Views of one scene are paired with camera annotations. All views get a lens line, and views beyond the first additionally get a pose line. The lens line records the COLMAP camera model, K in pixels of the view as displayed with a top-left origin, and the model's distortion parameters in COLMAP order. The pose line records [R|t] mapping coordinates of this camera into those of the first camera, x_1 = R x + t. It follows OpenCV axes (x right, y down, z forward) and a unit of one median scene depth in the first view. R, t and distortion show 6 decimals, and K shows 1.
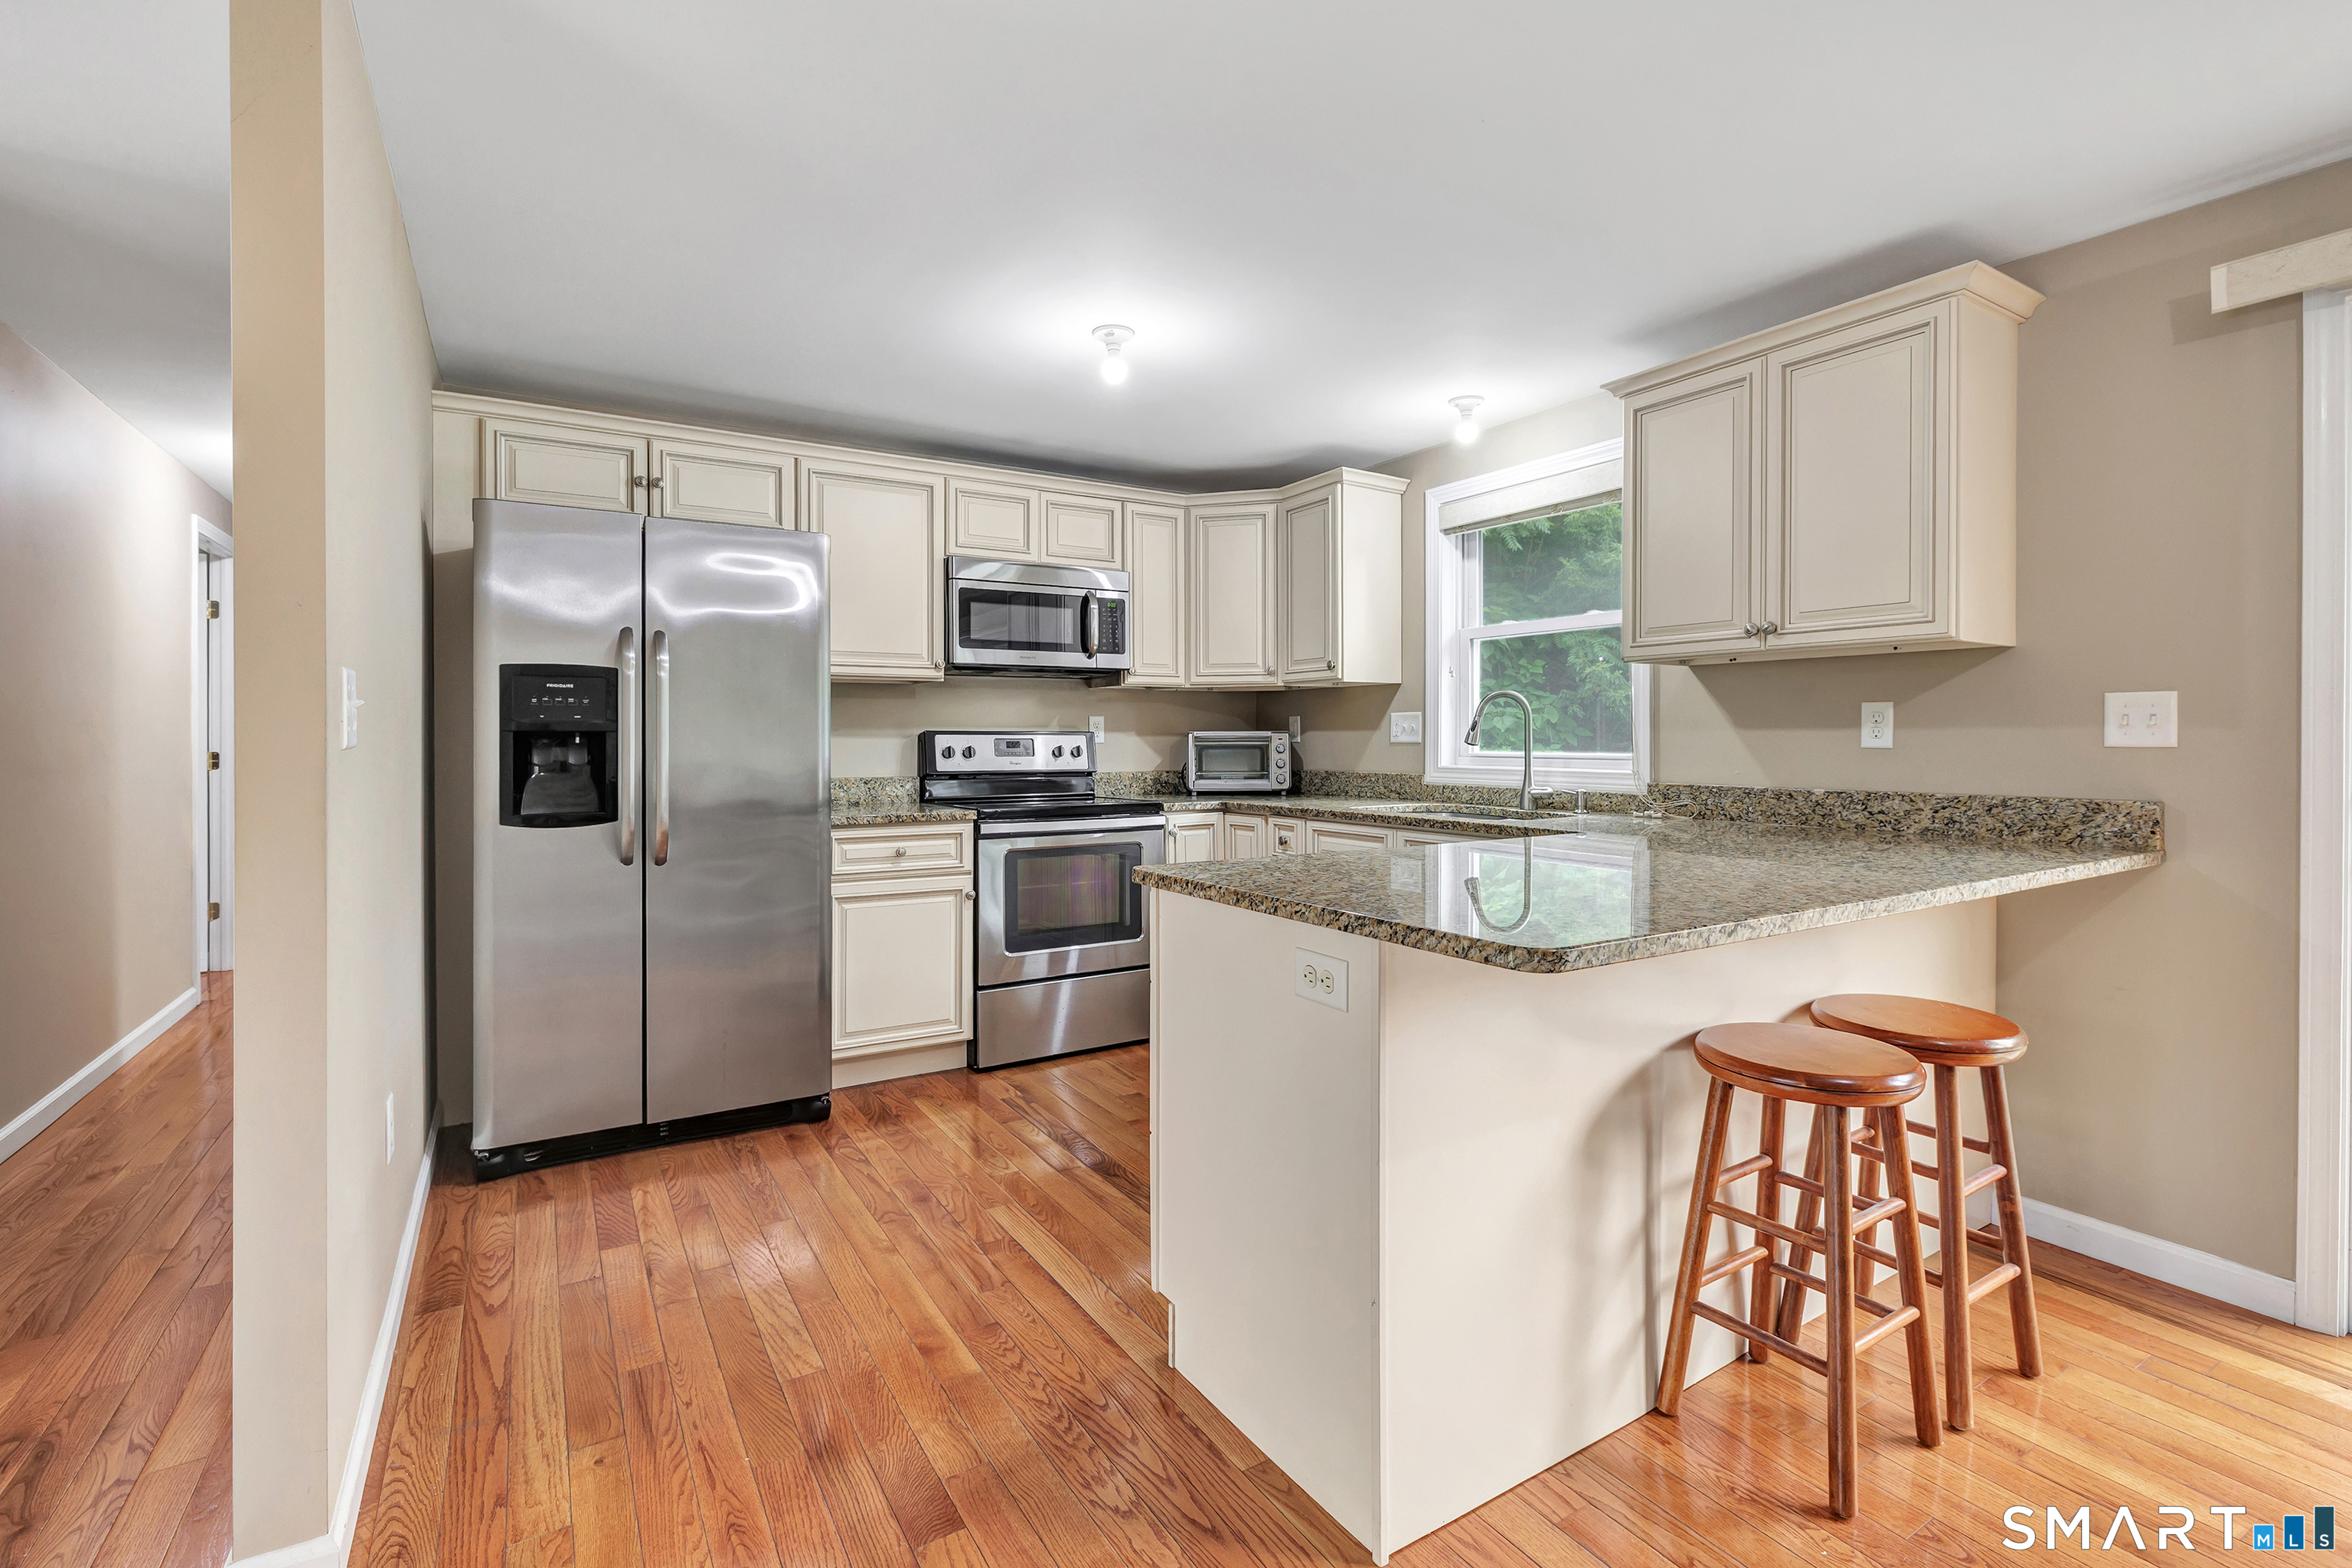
lens RADIAL K [[1030.4, 0, 1209.0], [0, 1030.4, 744.0], [0, 0, 1]] dist [-0.002505, -0.000397]
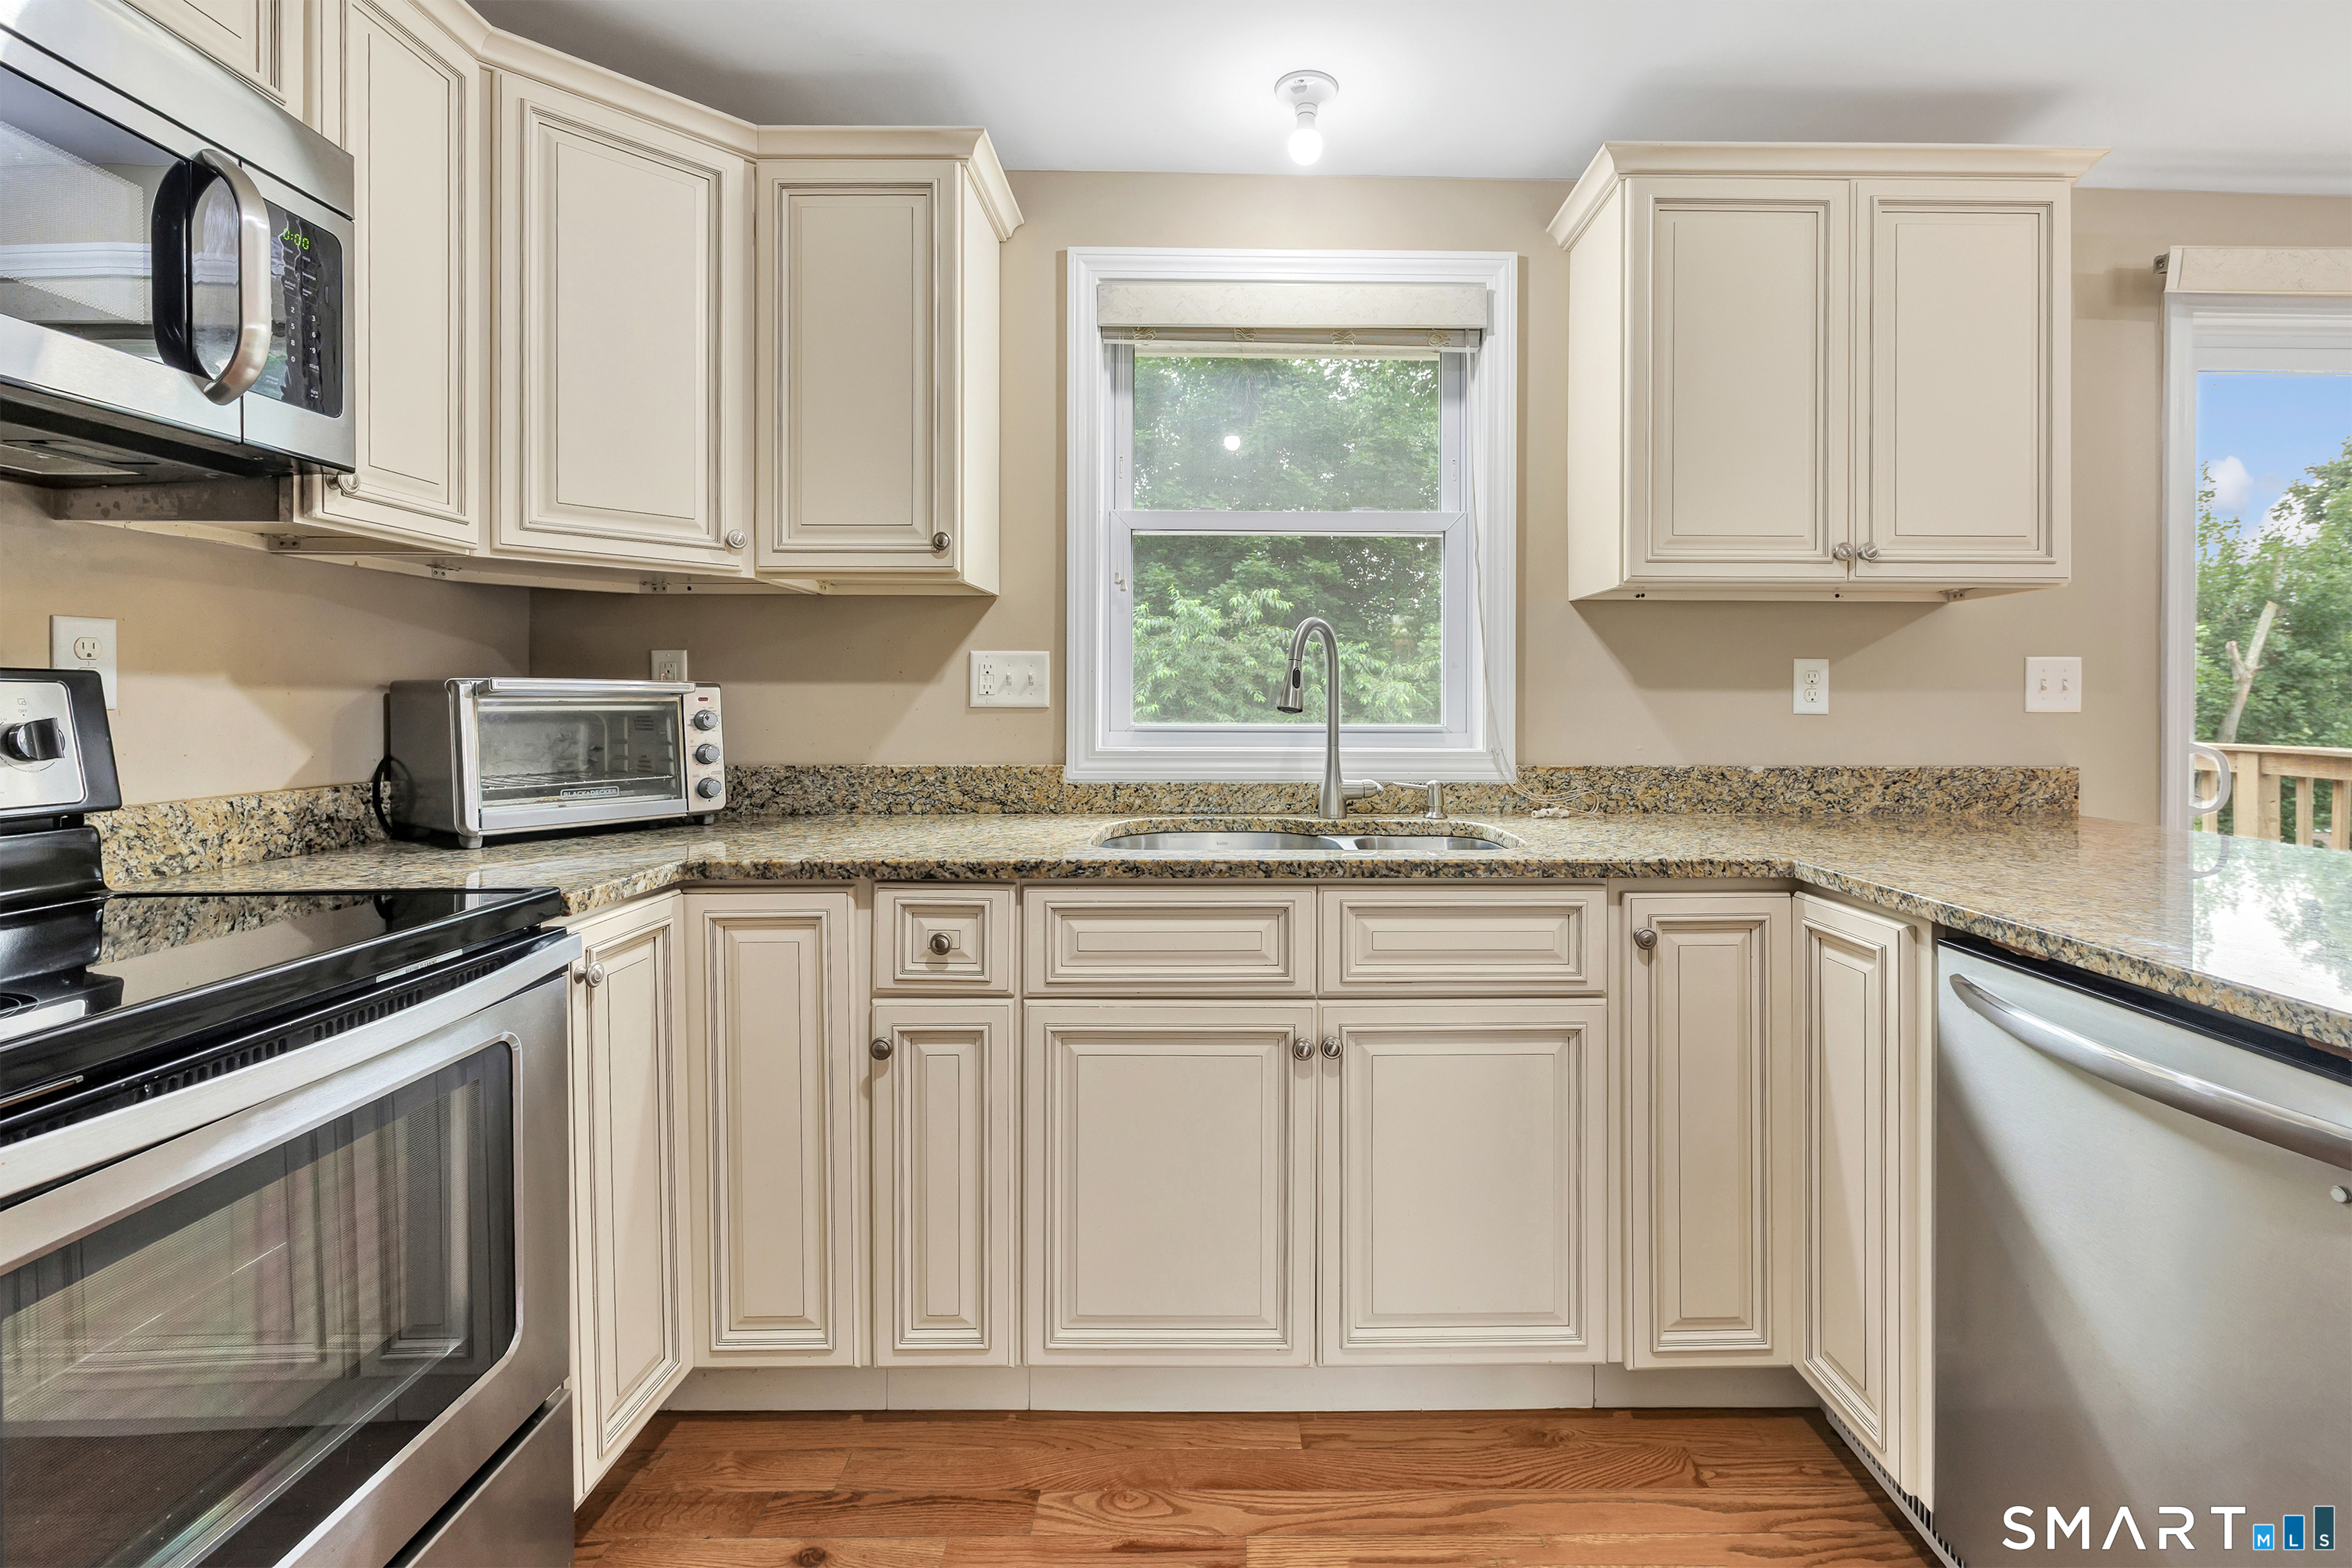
lens RADIAL K [[996.7, 0, 1150.7], [0, 996.7, 703.3], [0, 0, 1]] dist [-0.003333, -0.000188]
pose [[0.537689, 0.001901, 0.843141, -0.232345], [0.000196, 0.999997, -0.002379, -0.002178], [-0.843143, 0.001444, 0.537687, 0.742306]]
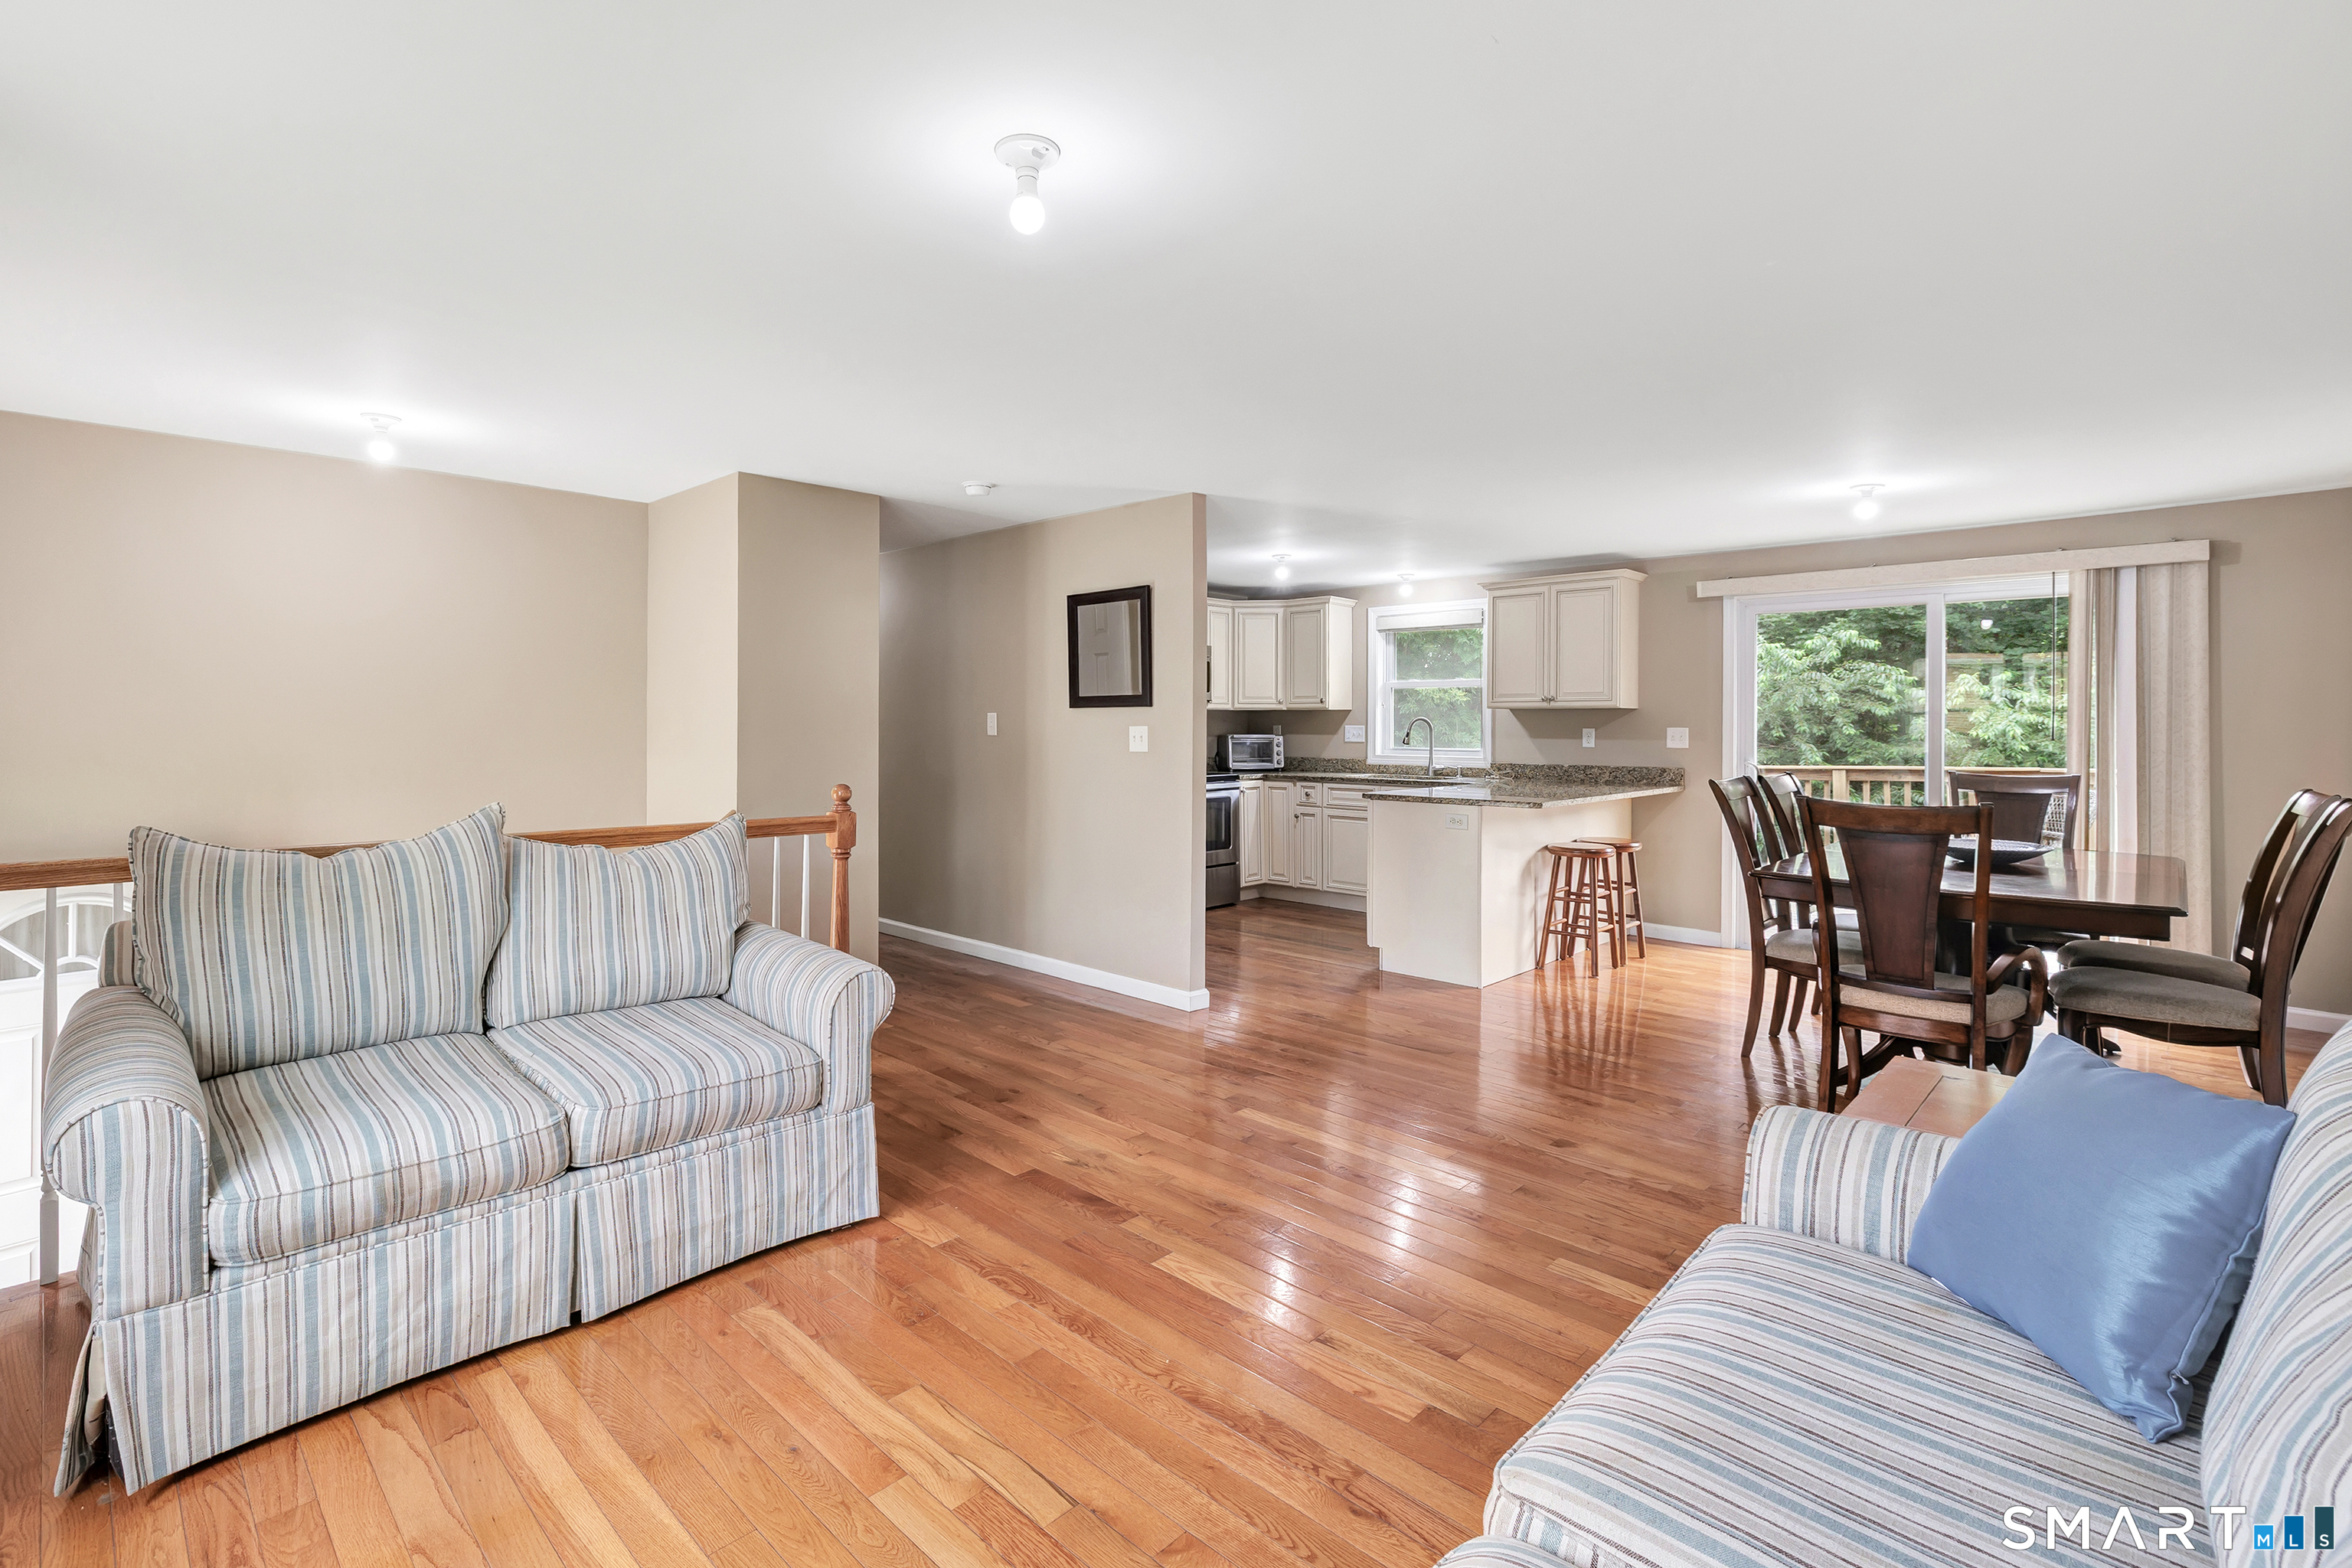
lens RADIAL K [[1079.4, 0, 1171.5], [0, 1079.4, 726.1], [0, 0, 1]] dist [0.002711, 0.000419]
pose [[0.965837, 0.005606, 0.259090, -0.717499], [-0.005160, 0.999984, -0.002400, -0.026587], [-0.259100, 0.000981, 0.965850, -0.898248]]
